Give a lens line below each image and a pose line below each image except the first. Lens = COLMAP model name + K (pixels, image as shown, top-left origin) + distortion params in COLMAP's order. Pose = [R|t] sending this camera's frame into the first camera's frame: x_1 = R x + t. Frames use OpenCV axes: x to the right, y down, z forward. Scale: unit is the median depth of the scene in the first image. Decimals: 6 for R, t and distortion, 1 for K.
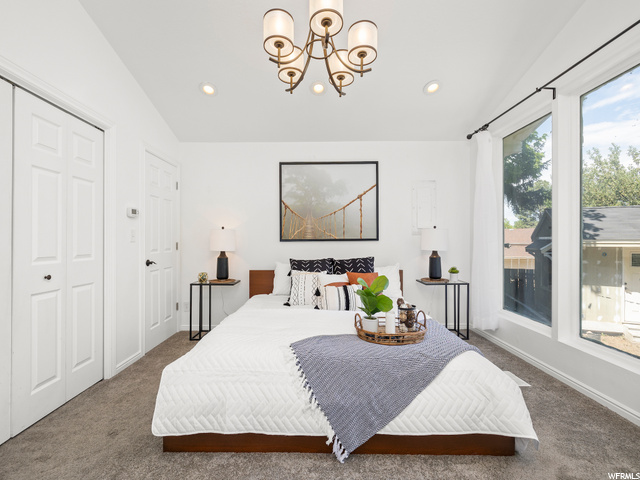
lens RADIAL K [[272.3, 0, 319.8], [0, 272.3, 241.4], [0, 0, 1]] dist [0.000535, 0.000383]
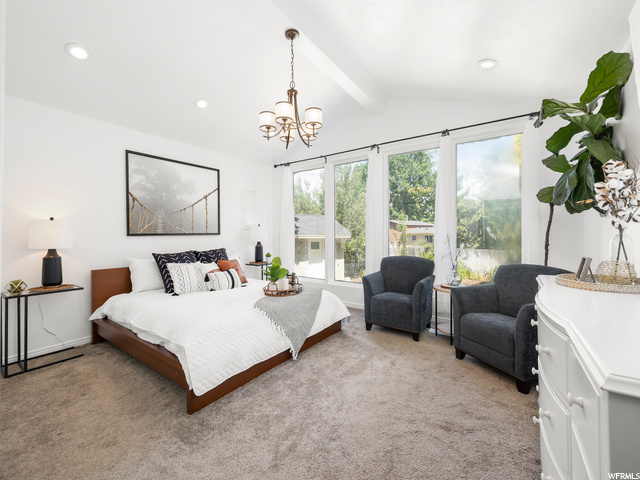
lens RADIAL K [[272.3, 0, 315.2], [0, 272.3, 235.9], [0, 0, 1]] dist [0.000535, 0.000383]
pose [[0.574010, -0.005614, 0.818829, -0.538146], [0.004798, 0.999982, 0.003492, -0.000039], [-0.818835, 0.001924, 0.574026, -0.049964]]
